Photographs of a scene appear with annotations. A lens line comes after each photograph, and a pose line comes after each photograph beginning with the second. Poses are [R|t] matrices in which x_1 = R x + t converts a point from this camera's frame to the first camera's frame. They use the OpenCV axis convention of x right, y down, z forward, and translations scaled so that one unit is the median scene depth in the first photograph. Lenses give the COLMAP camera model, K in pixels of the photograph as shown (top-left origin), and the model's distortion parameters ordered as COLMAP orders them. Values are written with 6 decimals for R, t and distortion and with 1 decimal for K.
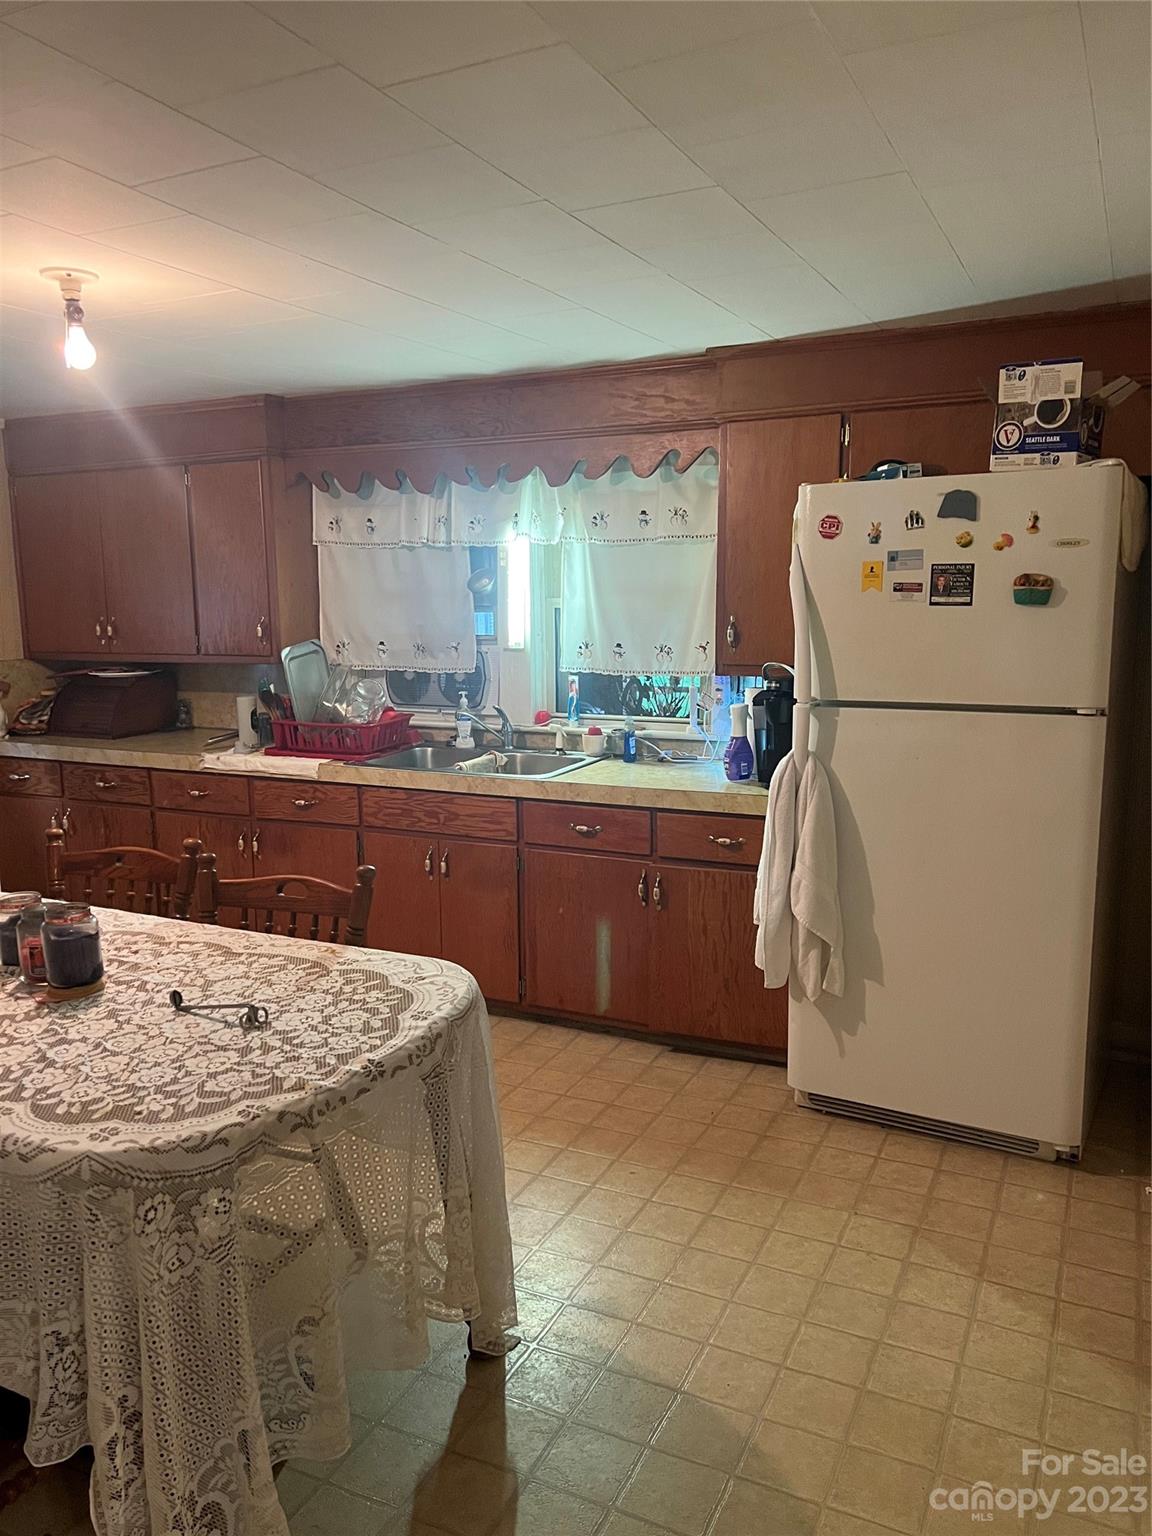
lens RADIAL K [[1152.6, 0, 581.9], [0, 1152.6, 773.9], [0, 0, 1]] dist [0.048568, -0.052881]
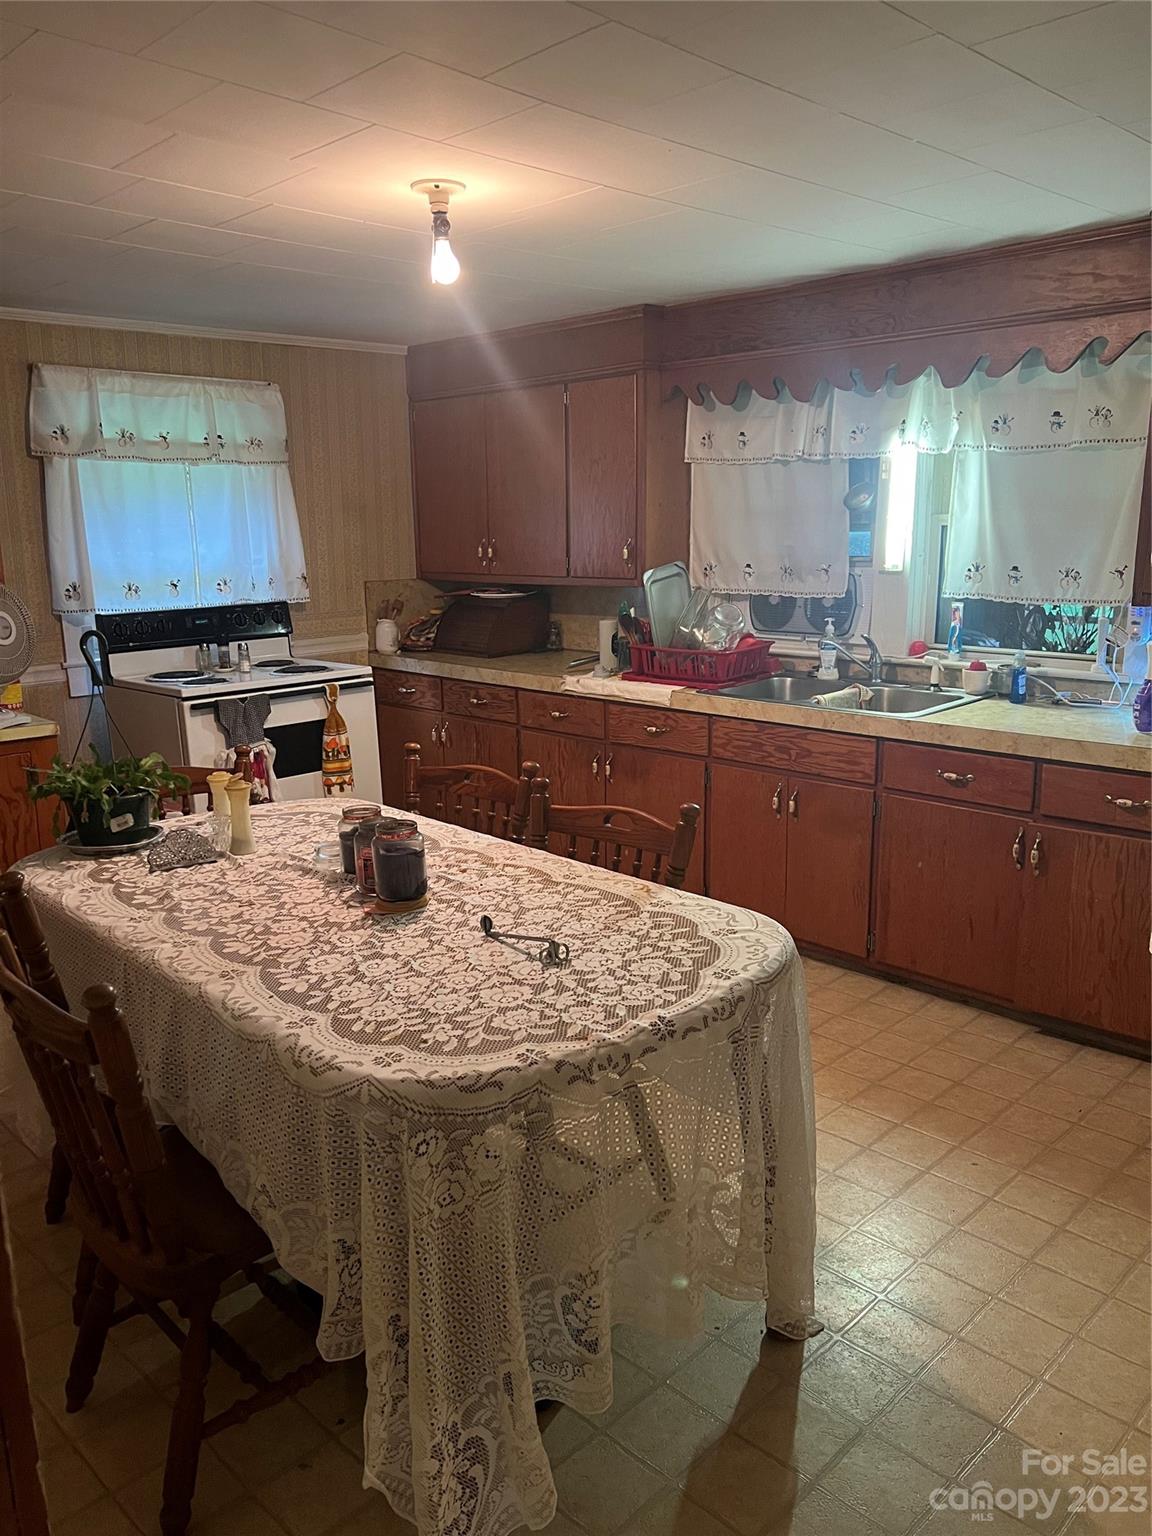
lens RADIAL K [[1147.0, 0, 571.8], [0, 1147.0, 780.2], [0, 0, 1]] dist [0.116628, -0.204820]
pose [[0.941810, 0.070161, -0.328743, 0.031620], [-0.046744, 0.995809, 0.078614, -0.009861], [0.332881, -0.058673, 0.941142, 0.083046]]
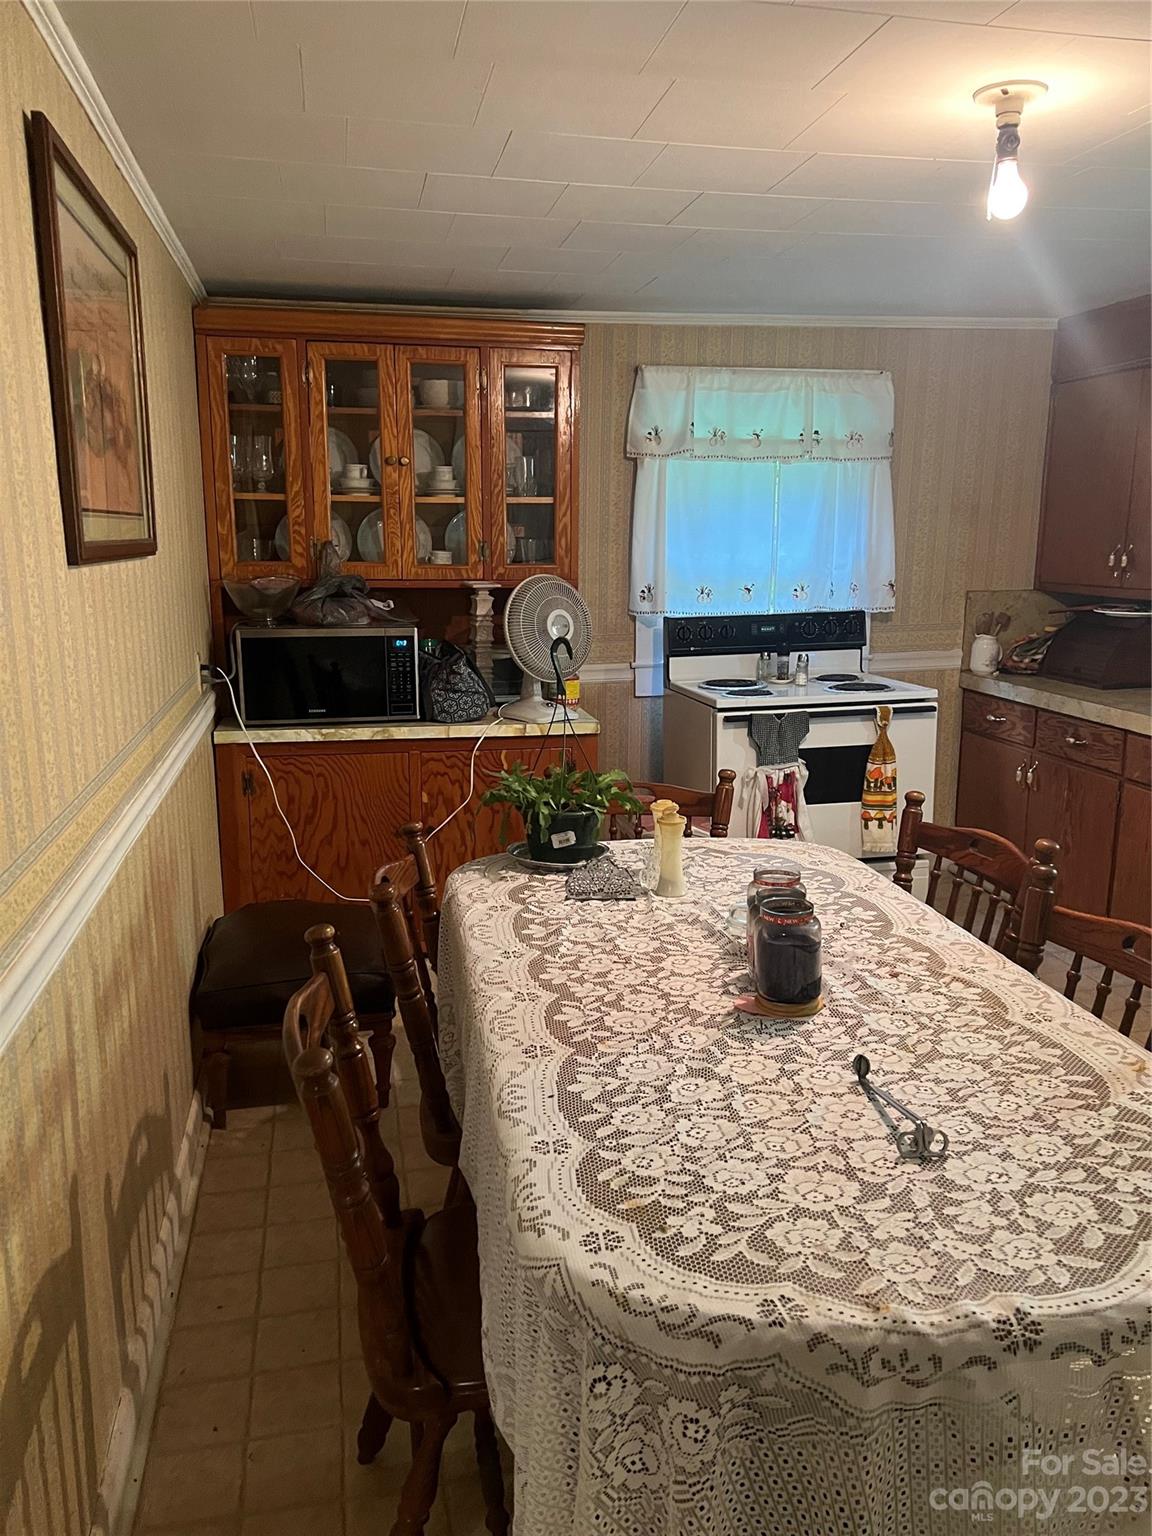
lens RADIAL K [[1152.6, 0, 581.9], [0, 1152.6, 773.9], [0, 0, 1]] dist [0.048568, -0.052881]
pose [[0.608971, 0.175452, -0.773544, 0.067854], [-0.127956, 0.984186, 0.122497, -0.048427], [0.782804, 0.024382, 0.621791, 0.338080]]
